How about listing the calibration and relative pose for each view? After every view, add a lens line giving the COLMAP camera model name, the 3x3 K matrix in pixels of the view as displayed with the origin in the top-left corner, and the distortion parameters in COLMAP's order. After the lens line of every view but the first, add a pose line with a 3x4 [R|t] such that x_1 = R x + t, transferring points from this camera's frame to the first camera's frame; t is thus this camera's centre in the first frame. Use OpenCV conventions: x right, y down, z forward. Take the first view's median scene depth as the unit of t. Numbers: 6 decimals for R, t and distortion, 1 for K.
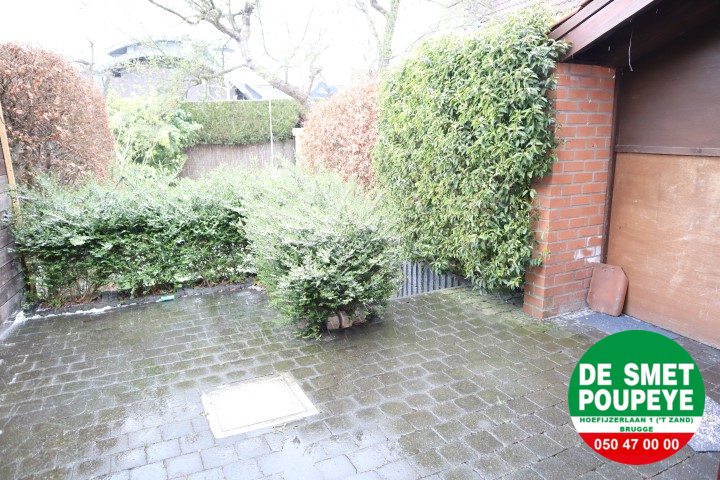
lens RADIAL K [[497.6, 0, 360.0], [0, 497.6, 240.0], [0, 0, 1]] dist [-0.118537, 0.074009]
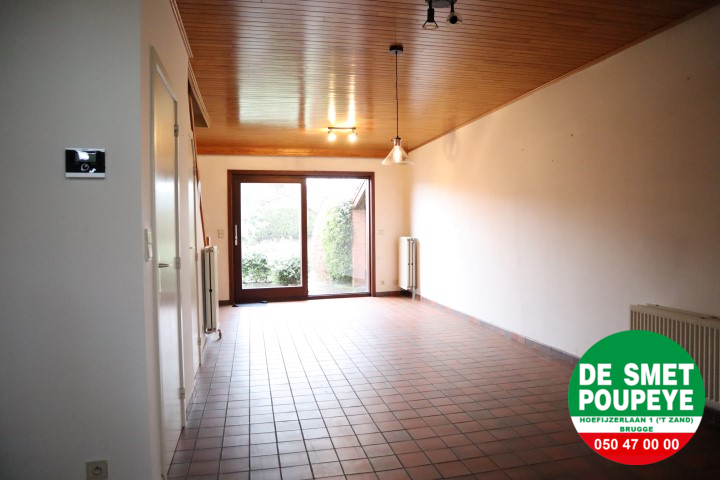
lens RADIAL K [[497.6, 0, 360.0], [0, 497.6, 240.0], [0, 0, 1]] dist [-0.118537, 0.074009]
pose [[0.989266, 0.007388, -0.145941, 0.807787], [-0.035271, 0.981263, -0.189415, 0.430118], [0.141808, 0.192530, 0.970991, -2.002557]]
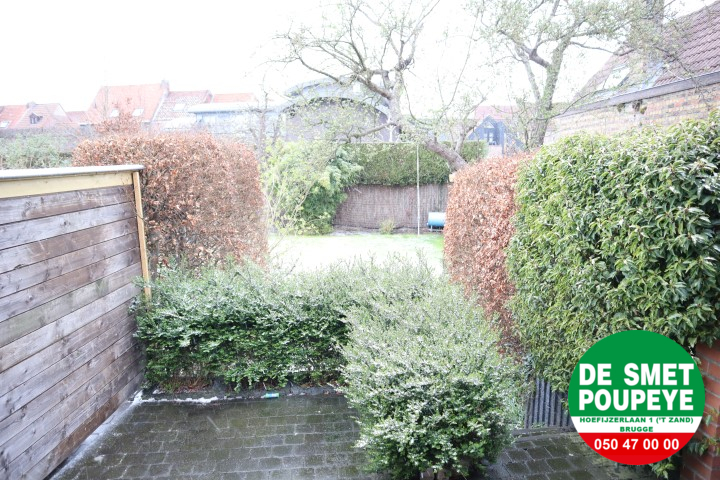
lens RADIAL K [[497.6, 0, 360.0], [0, 497.6, 240.0], [0, 0, 1]] dist [-0.118537, 0.074009]
pose [[0.945466, 0.059809, -0.320183, 0.074449], [-0.077615, 0.996050, -0.043131, -0.176923], [0.316338, 0.065630, 0.946373, 0.115192]]
